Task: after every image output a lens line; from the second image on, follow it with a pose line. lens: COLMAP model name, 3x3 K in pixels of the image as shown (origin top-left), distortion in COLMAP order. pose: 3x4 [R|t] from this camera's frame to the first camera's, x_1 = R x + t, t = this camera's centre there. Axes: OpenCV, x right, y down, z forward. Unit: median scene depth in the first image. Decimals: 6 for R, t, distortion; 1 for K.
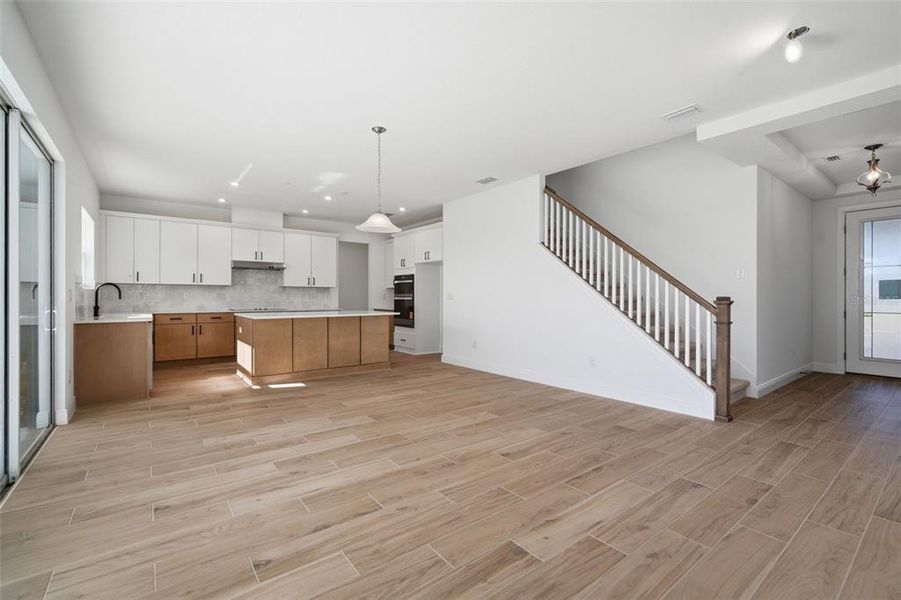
lens RADIAL K [[391.0, 0, 450.2], [0, 391.0, 299.6], [0, 0, 1]] dist [-0.005393, 0.001936]
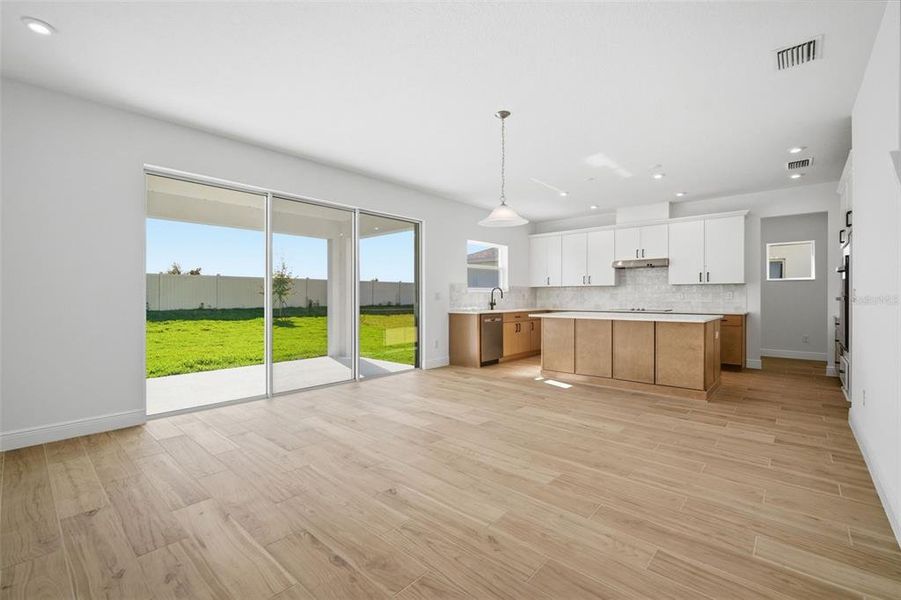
lens RADIAL K [[391.0, 0, 447.3], [0, 391.0, 296.6], [0, 0, 1]] dist [-0.005393, 0.001936]
pose [[0.193030, -0.002554, -0.981190, 0.524999], [-0.004911, 0.999982, -0.003569, -0.001765], [0.981181, 0.005508, 0.193014, 0.525397]]
